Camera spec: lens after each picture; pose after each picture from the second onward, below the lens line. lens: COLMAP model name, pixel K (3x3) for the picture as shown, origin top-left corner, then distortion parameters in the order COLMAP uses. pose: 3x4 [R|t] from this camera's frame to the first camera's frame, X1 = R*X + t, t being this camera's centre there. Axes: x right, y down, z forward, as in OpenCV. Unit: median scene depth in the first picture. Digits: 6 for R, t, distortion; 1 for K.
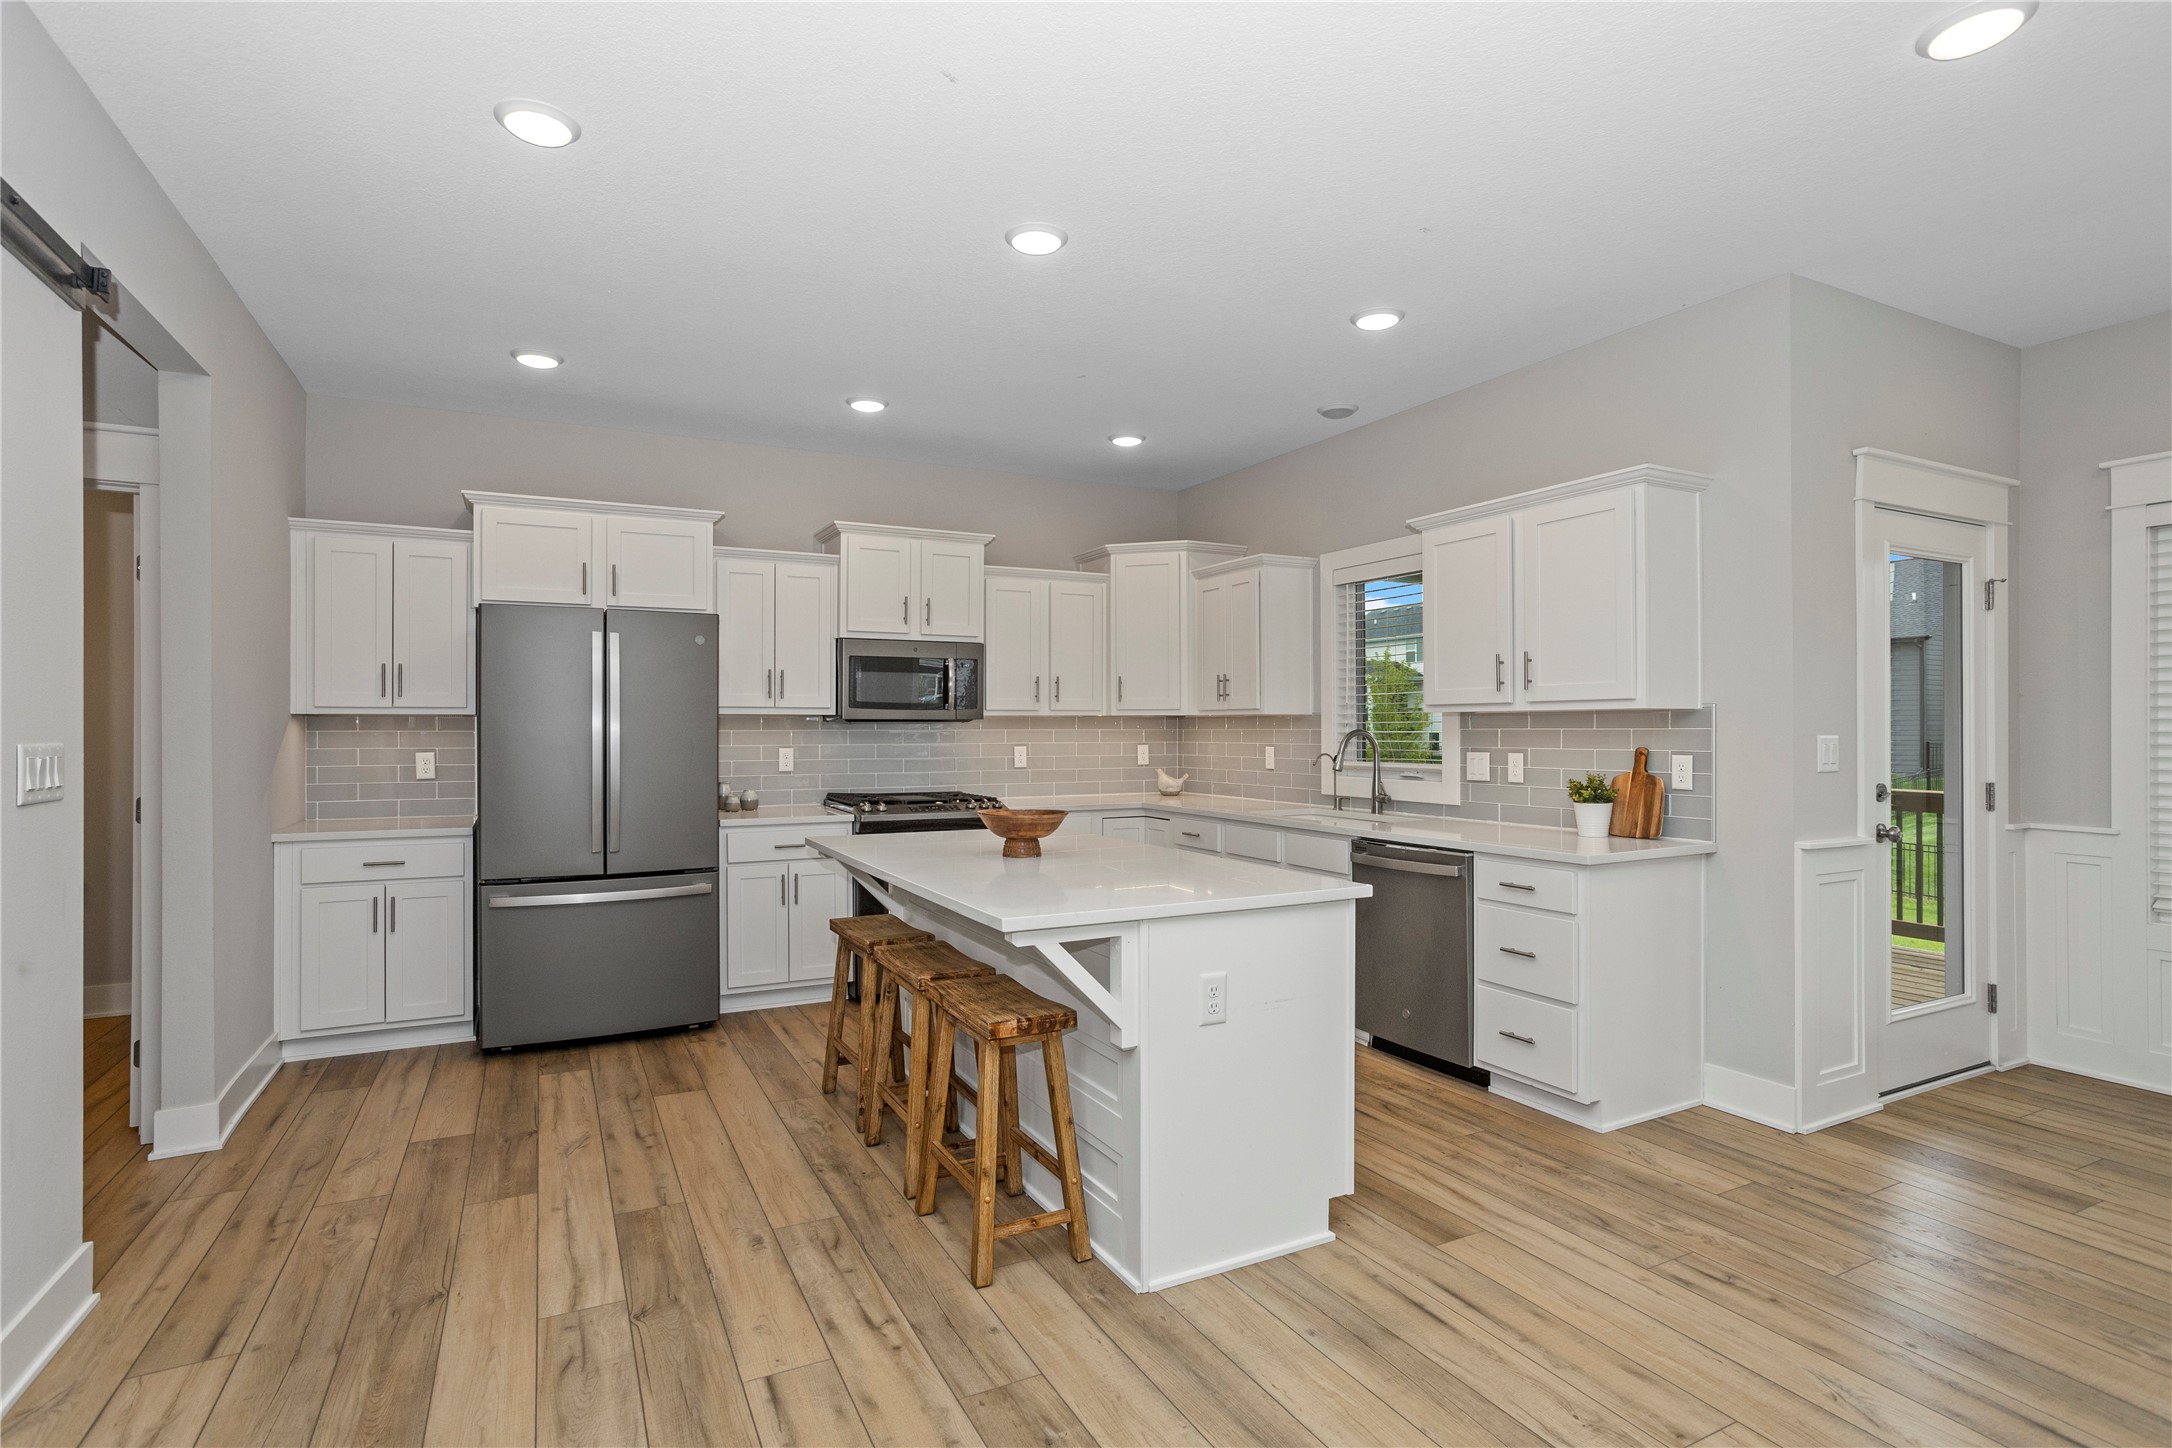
lens RADIAL K [[1071.9, 0, 1085.2], [0, 1071.9, 720.2], [0, 0, 1]] dist [-0.035045, 0.017668]
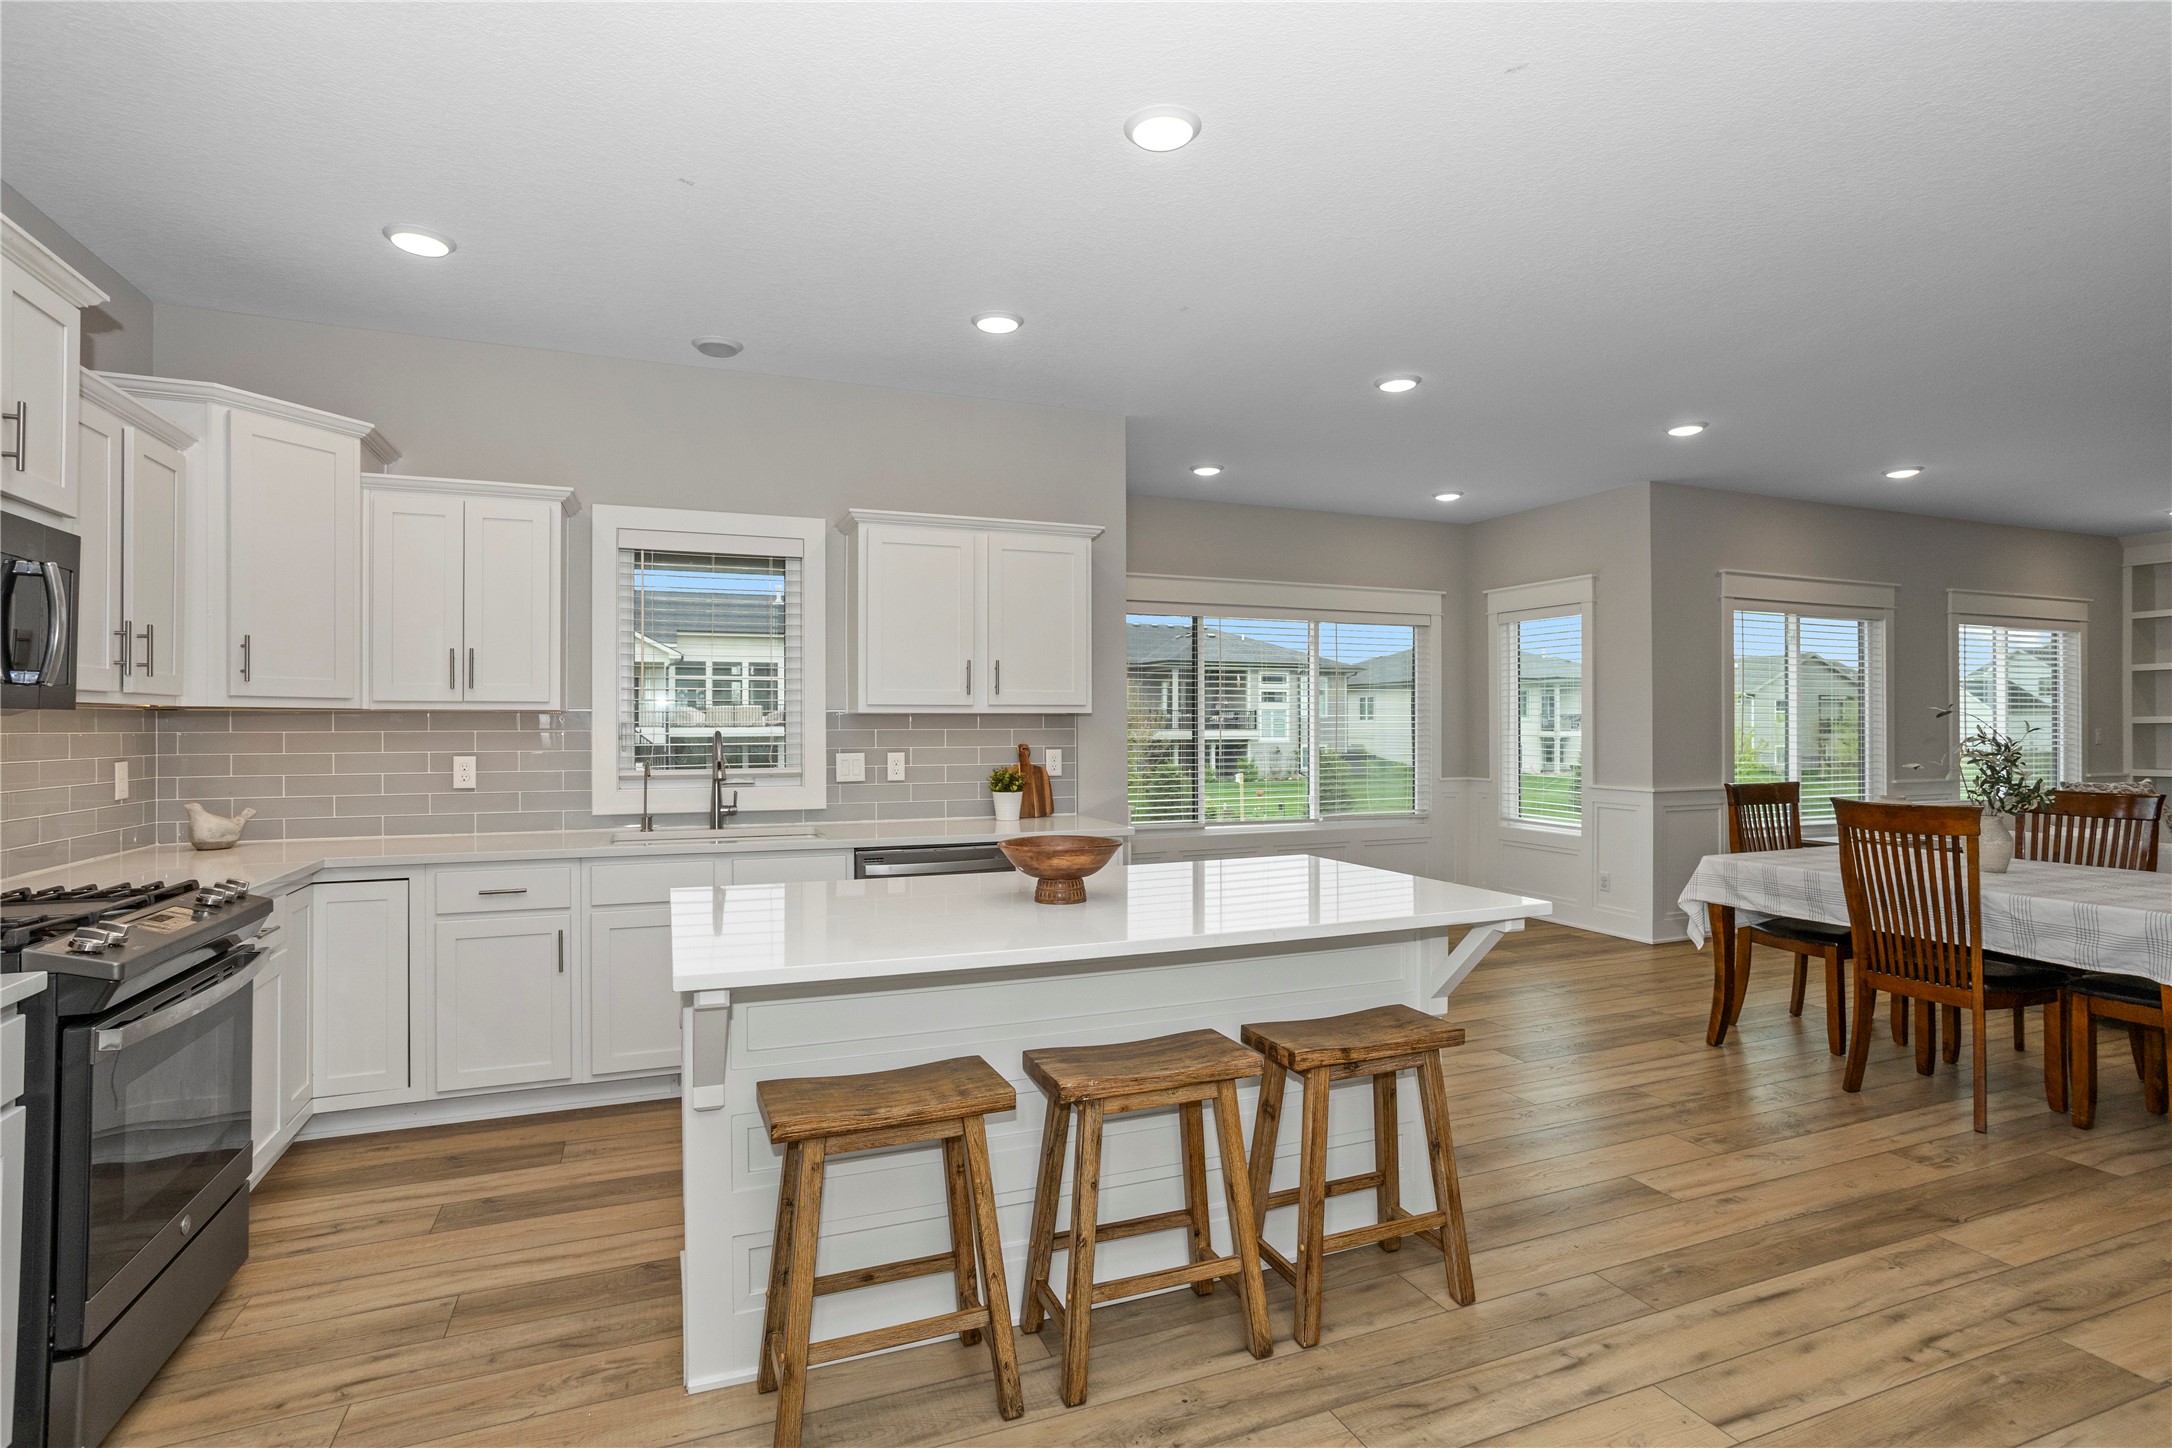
lens RADIAL K [[1061.6, 0, 1080.4], [0, 1061.6, 718.5], [0, 0, 1]] dist [-0.023178, 0.017563]
pose [[0.091131, 0.008742, 0.995801, -0.712079], [-0.005450, 0.999951, -0.008280, 0.005654], [-0.995824, -0.004672, 0.091174, 0.822041]]
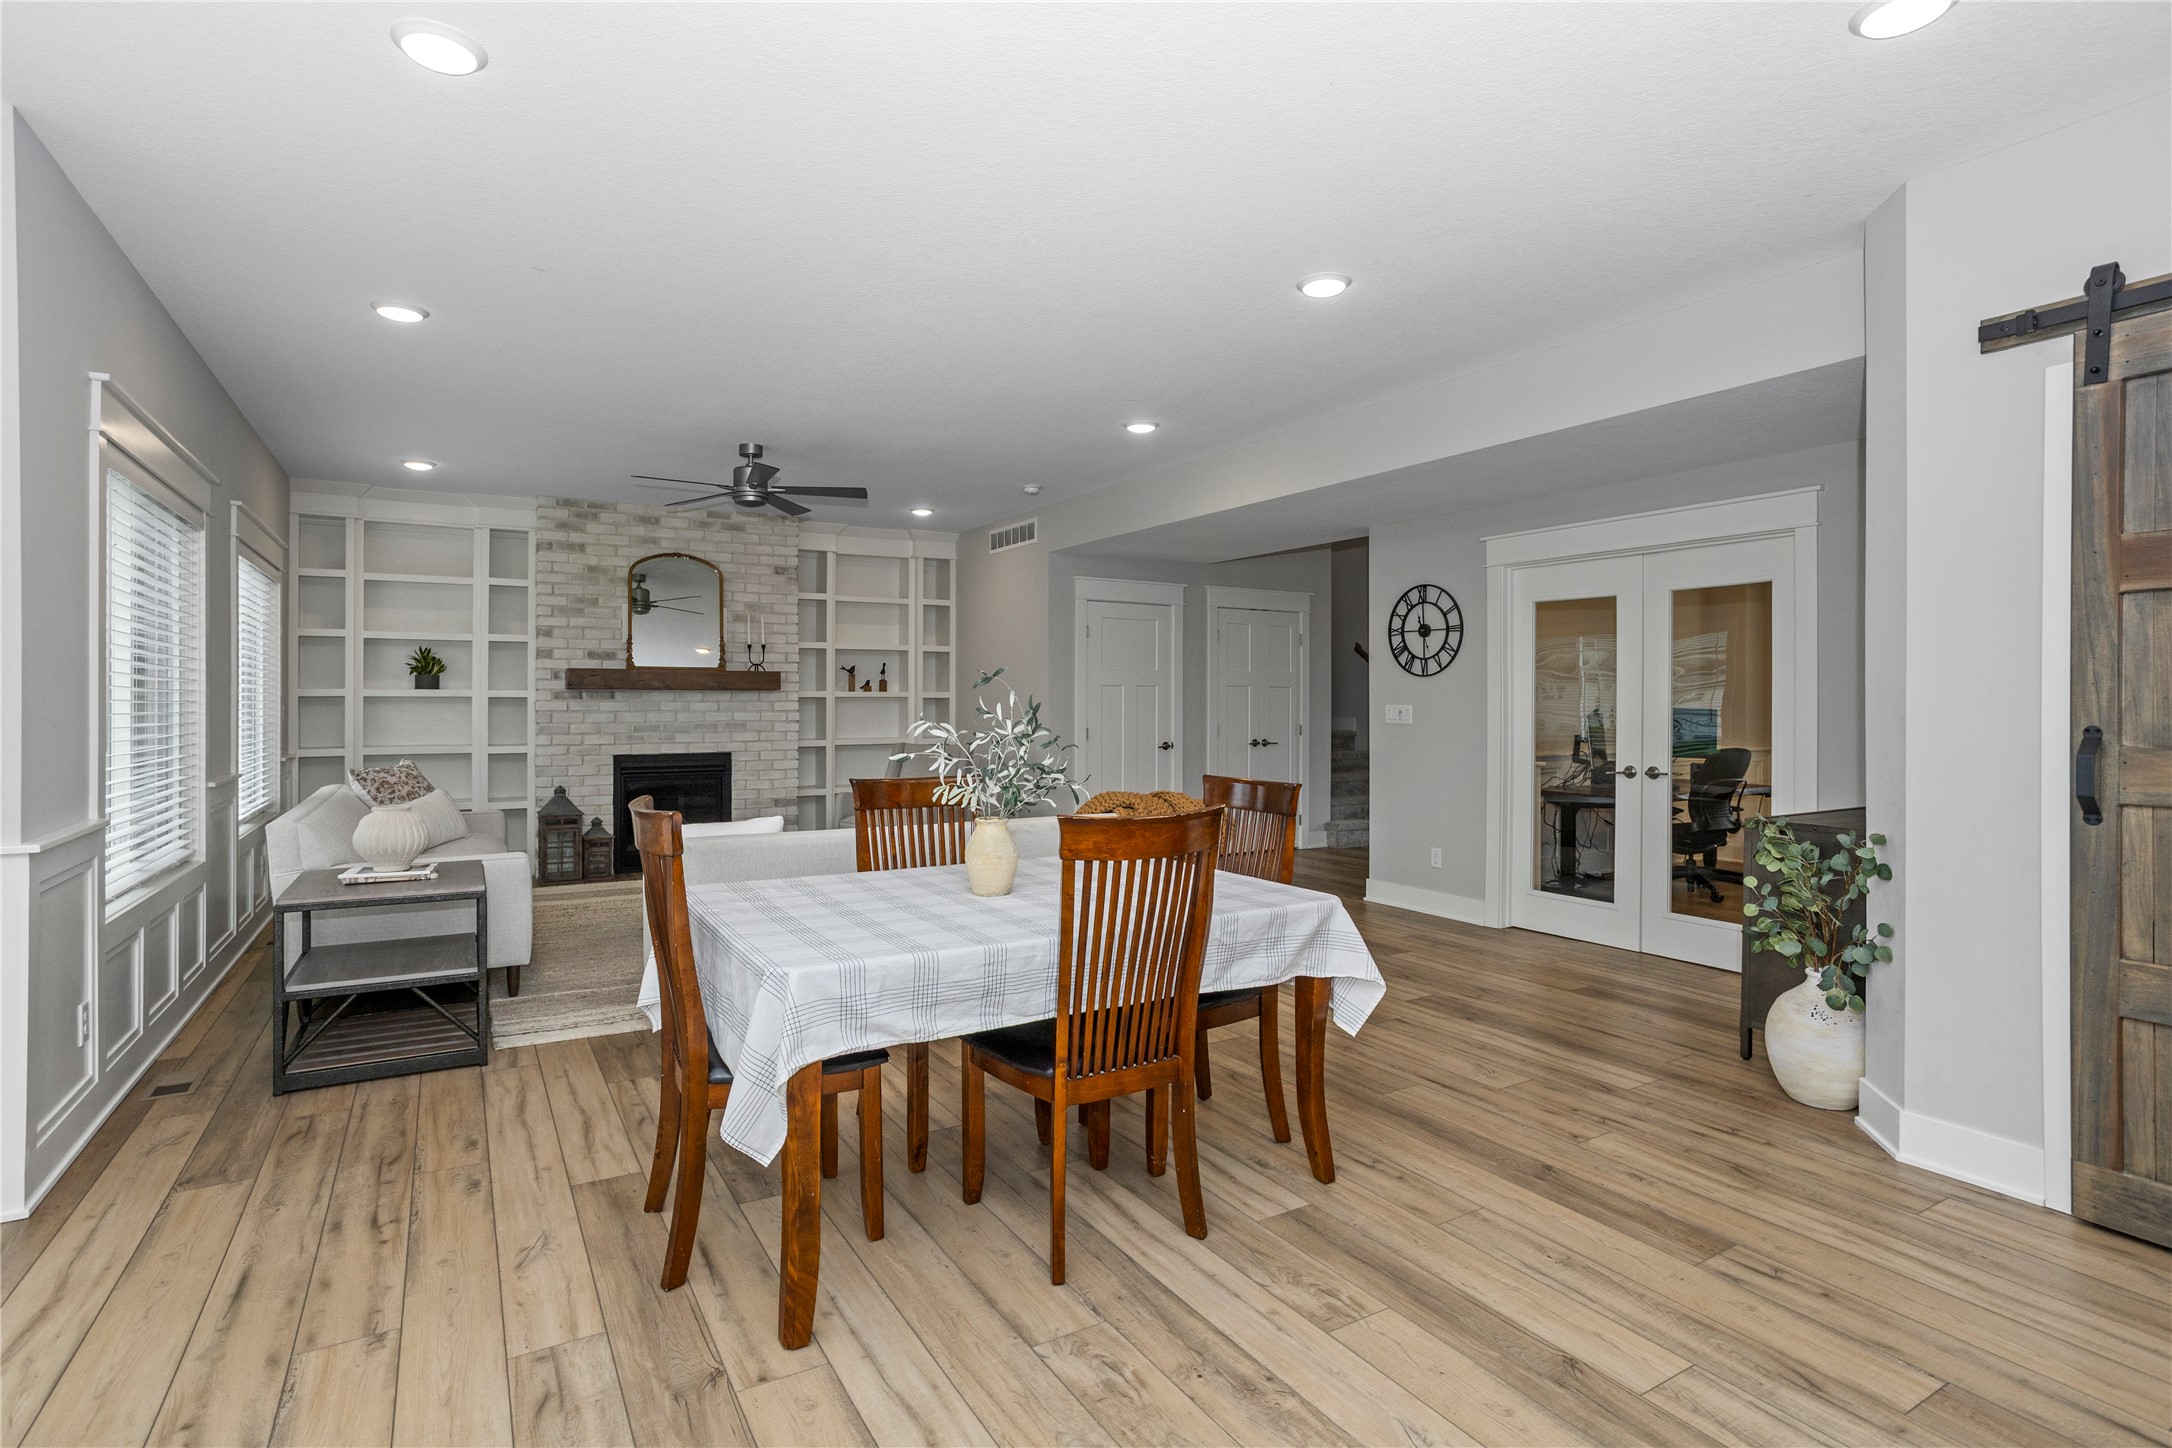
lens RADIAL K [[1071.9, 0, 1065.5], [0, 1071.9, 699.8], [0, 0, 1]] dist [-0.035045, 0.017668]
pose [[-0.998947, 0.000299, -0.045887, 0.355238], [0.000635, 0.999973, -0.007309, 0.007519], [0.045884, -0.007331, -0.998920, 0.817392]]
